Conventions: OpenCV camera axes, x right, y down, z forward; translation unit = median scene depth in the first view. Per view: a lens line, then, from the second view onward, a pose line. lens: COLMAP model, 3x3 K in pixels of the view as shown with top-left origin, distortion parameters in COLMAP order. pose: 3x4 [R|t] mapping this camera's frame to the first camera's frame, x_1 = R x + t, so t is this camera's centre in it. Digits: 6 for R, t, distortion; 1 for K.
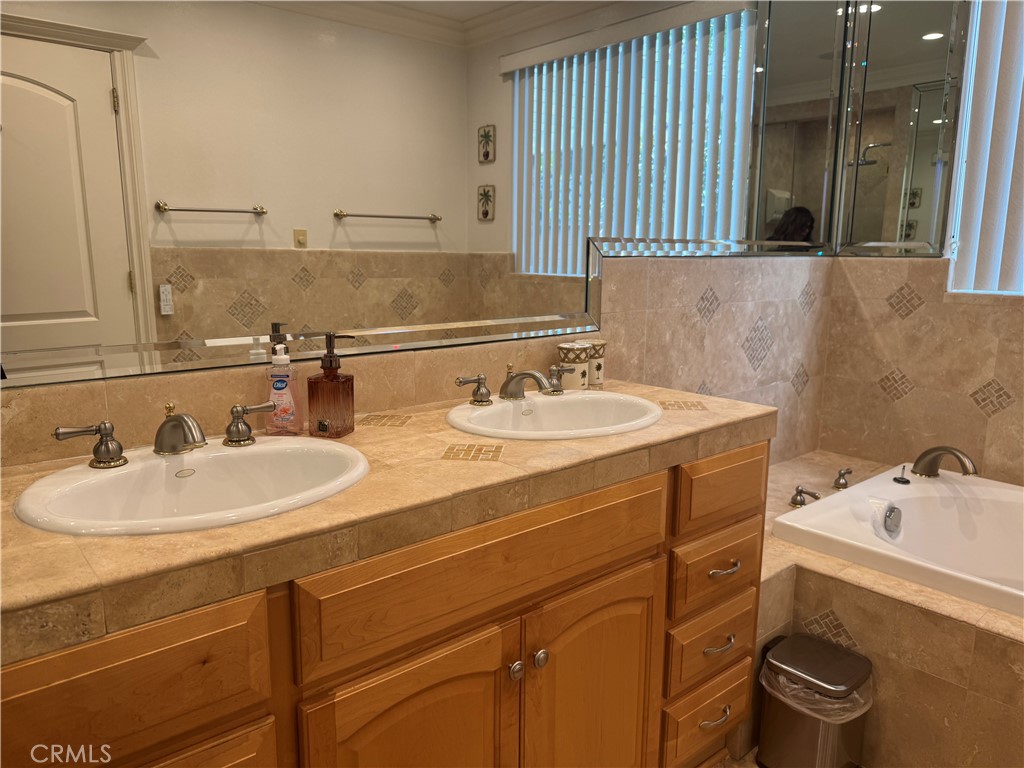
lens RADIAL K [[724.1, 0, 507.3], [0, 724.1, 381.9], [0, 0, 1]] dist [0.066058, -0.091663]
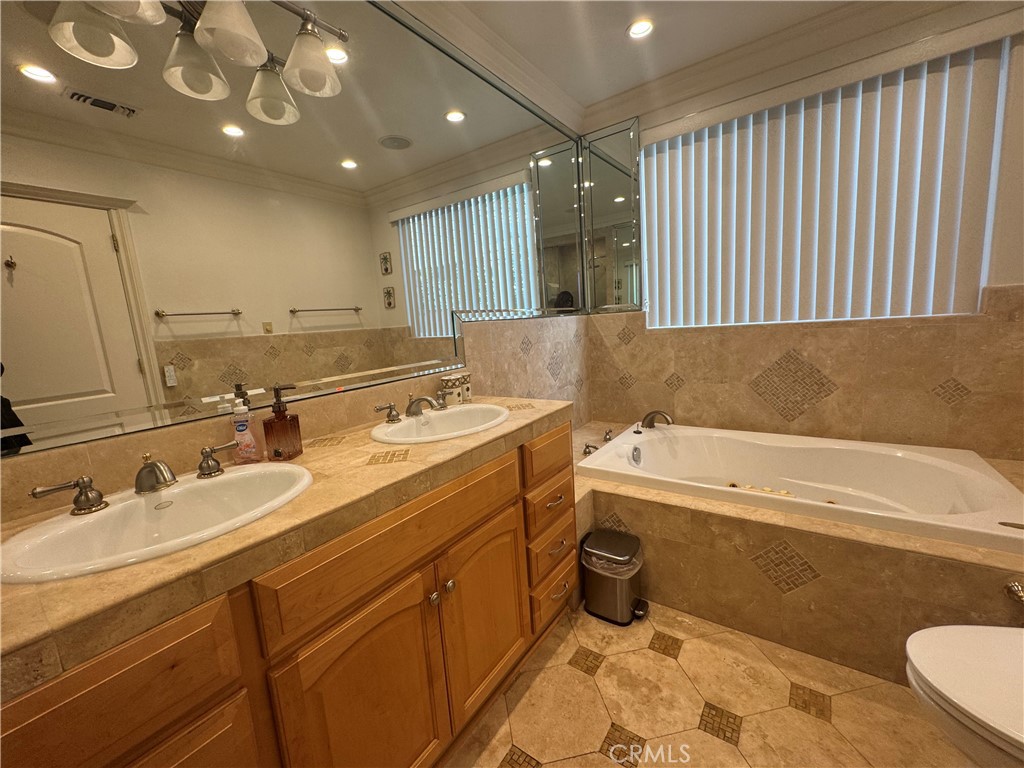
lens RADIAL K [[406.3, 0, 512.0], [0, 406.3, 384.0], [0, 0, 1]] dist [-0.002156, 0.000394]
pose [[0.966968, -0.108101, 0.230840, 0.011441], [0.115276, 0.993174, -0.017783, -0.003632], [-0.227342, 0.043806, 0.972829, 0.075788]]
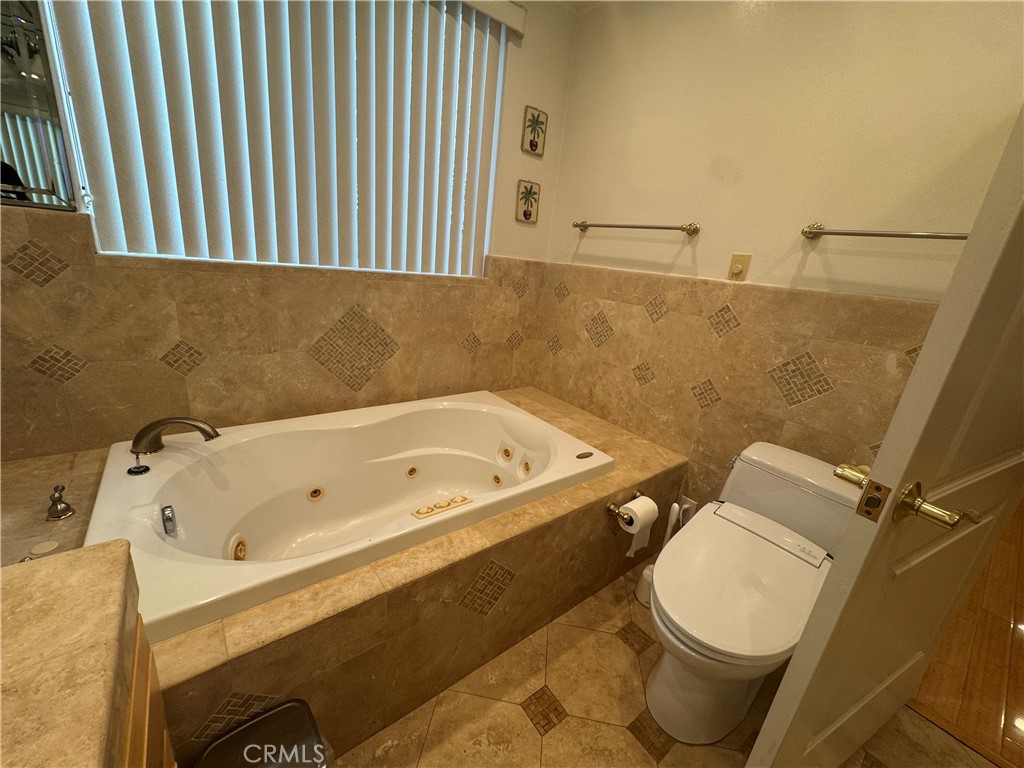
lens RADIAL K [[410.3, 0, 512.1], [0, 410.3, 381.1], [0, 0, 1]] dist [-0.002168, 0.000377]
pose [[0.041776, -0.295135, 0.954542, 0.103075], [0.071699, 0.953798, 0.291767, -0.090006], [-0.996551, 0.056251, 0.061007, 0.506017]]
